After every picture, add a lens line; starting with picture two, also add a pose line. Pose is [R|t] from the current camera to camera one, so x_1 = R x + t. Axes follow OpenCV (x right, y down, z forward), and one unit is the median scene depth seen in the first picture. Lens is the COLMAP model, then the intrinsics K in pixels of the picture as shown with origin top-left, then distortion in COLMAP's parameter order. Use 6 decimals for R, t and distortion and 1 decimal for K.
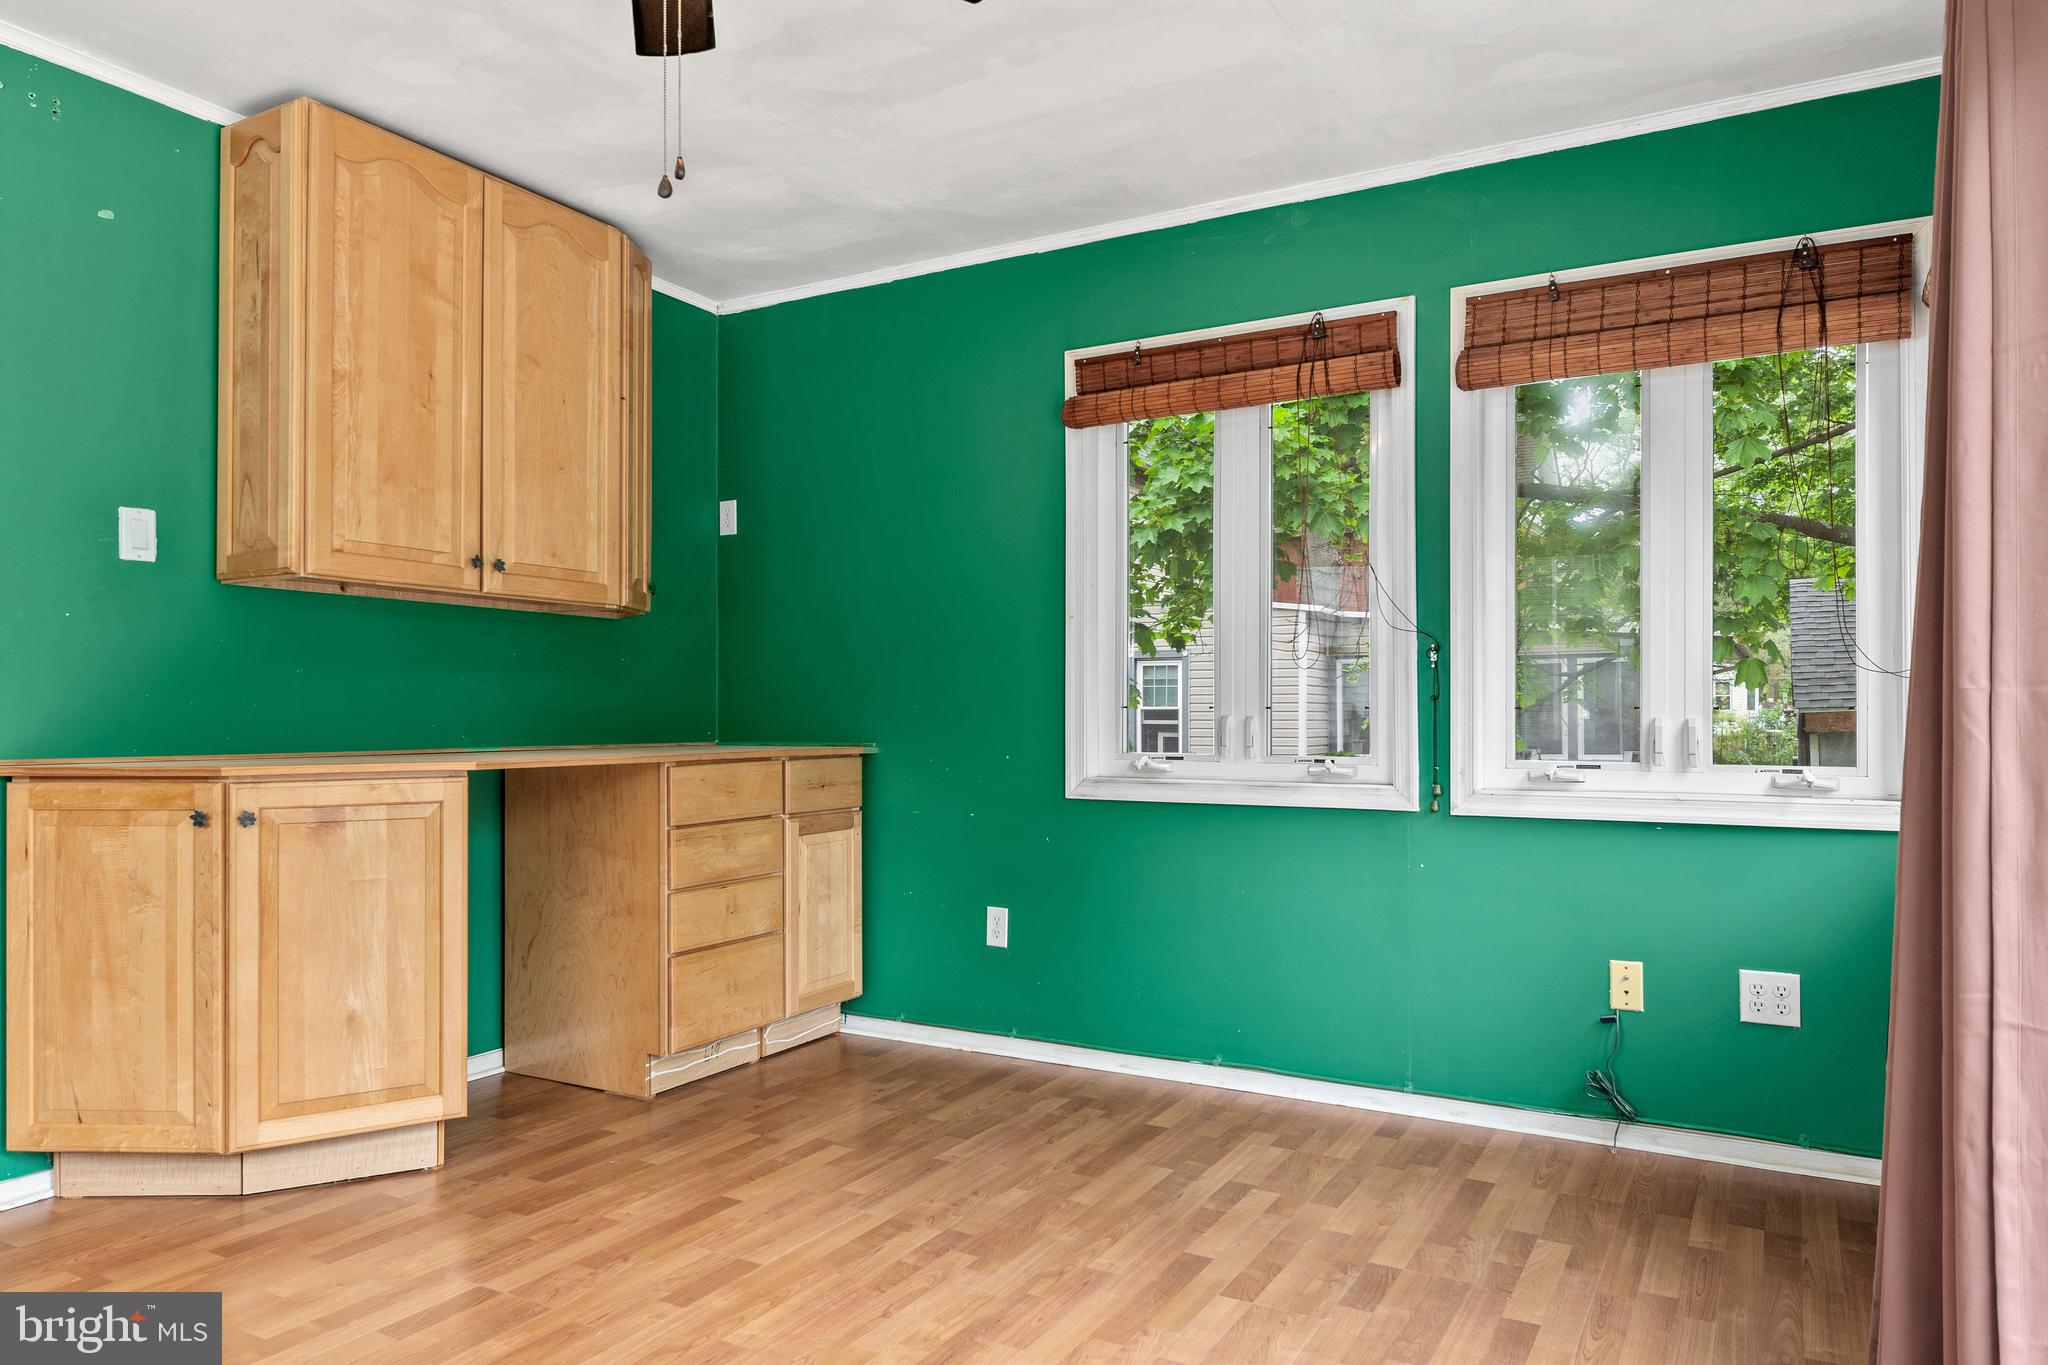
lens RADIAL K [[1338.7, 0, 1030.5], [0, 1338.7, 699.1], [0, 0, 1]] dist [0.017223, -0.005704]
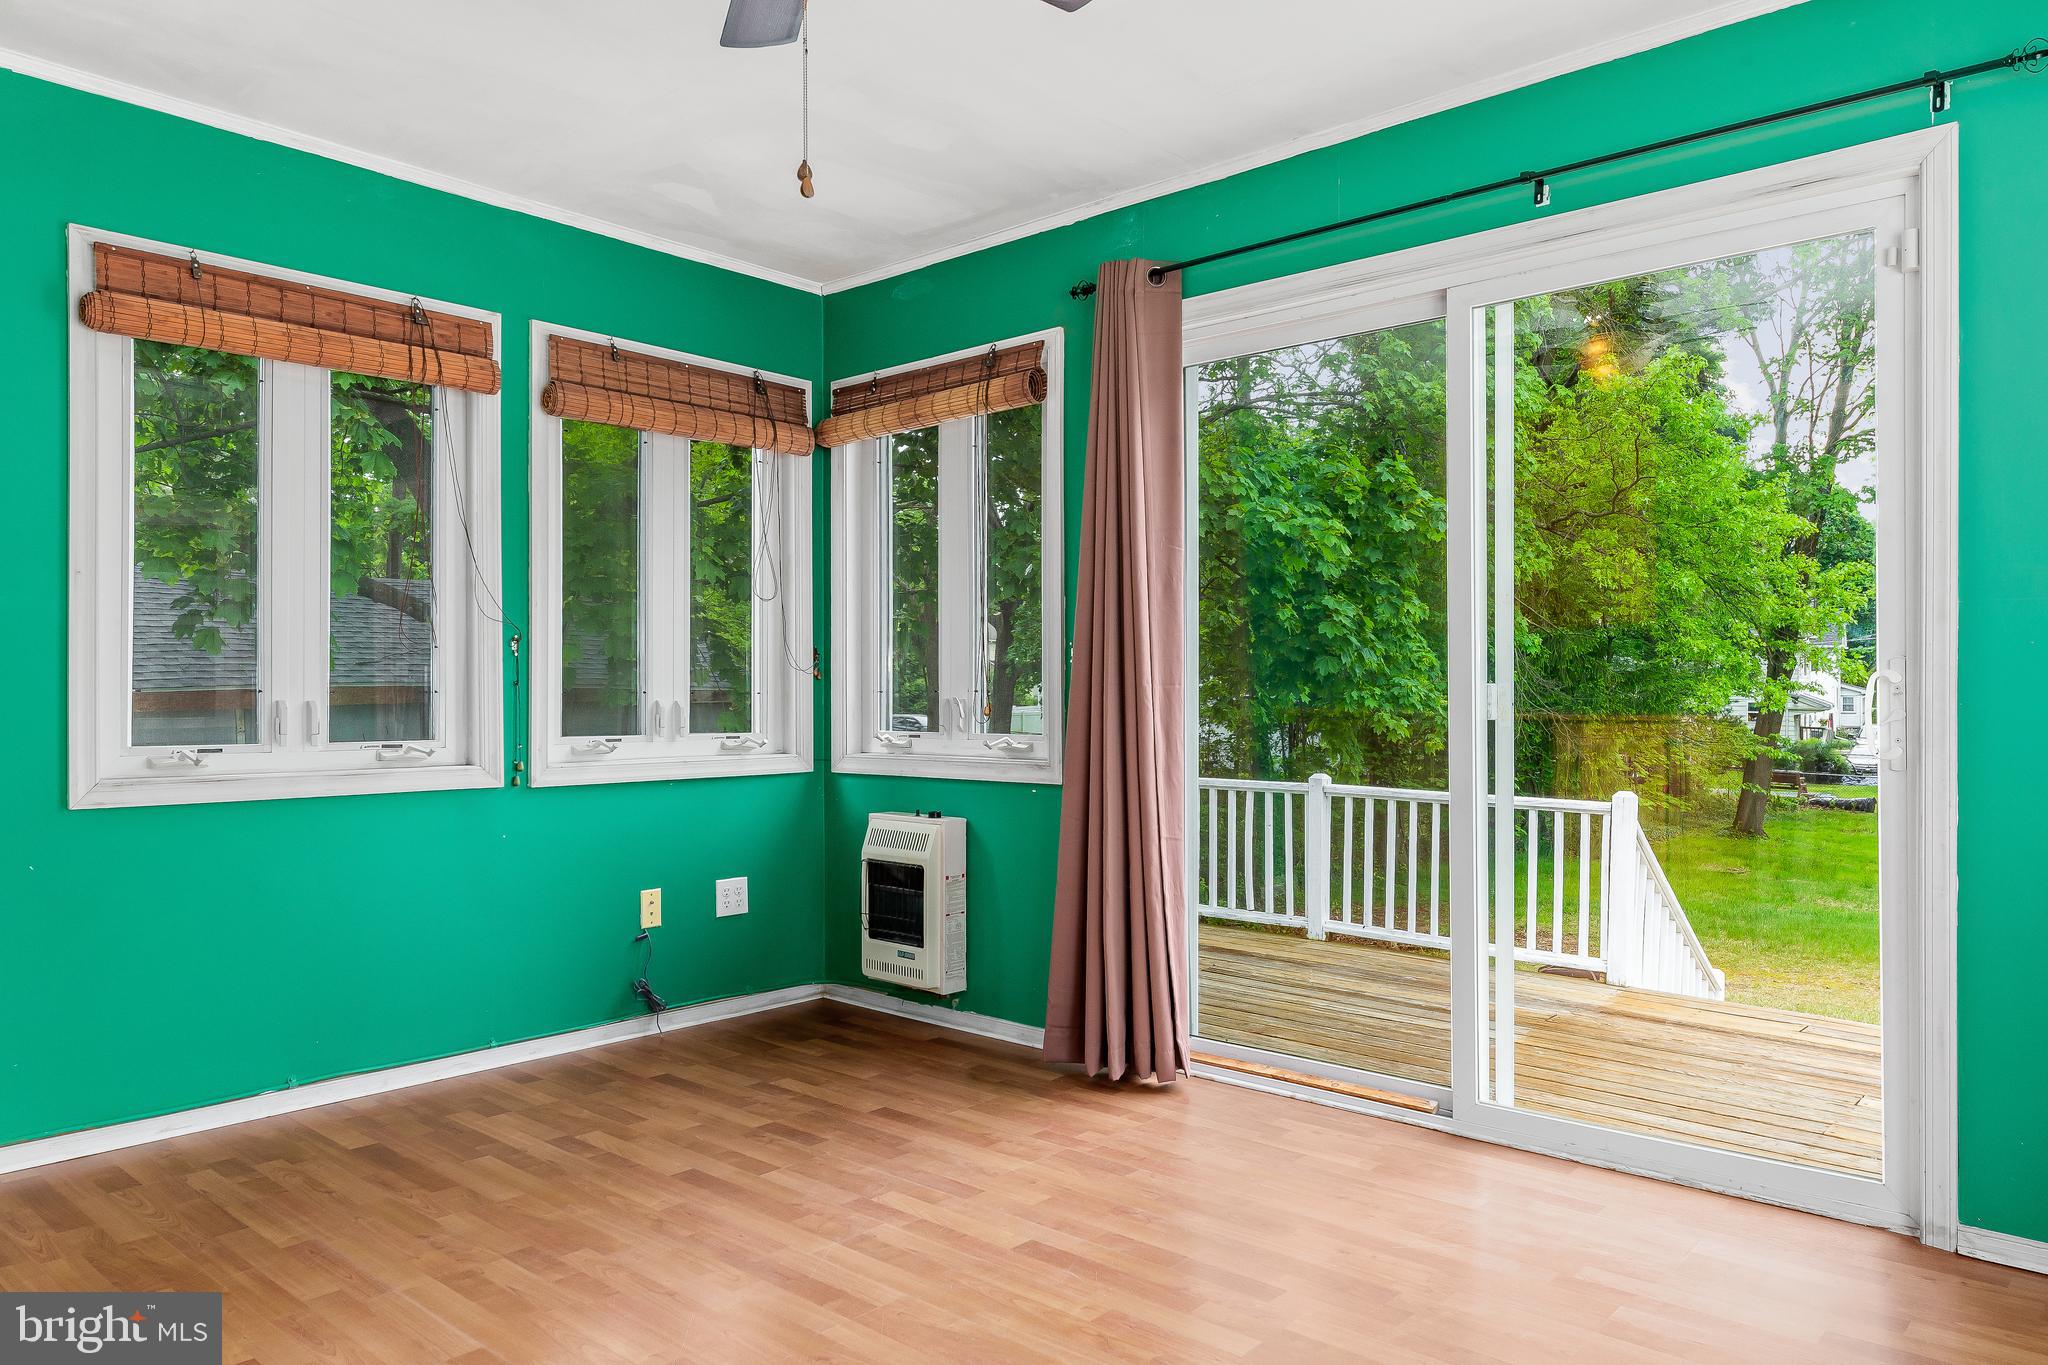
lens RADIAL K [[1338.7, 0, 1031.2], [0, 1338.7, 685.0], [0, 0, 1]] dist [0.017223, -0.005704]
pose [[0.222708, 0.006562, 0.974863, -0.769380], [-0.008368, 0.999953, -0.004819, 0.002338], [-0.974849, -0.007085, 0.222752, 0.380525]]
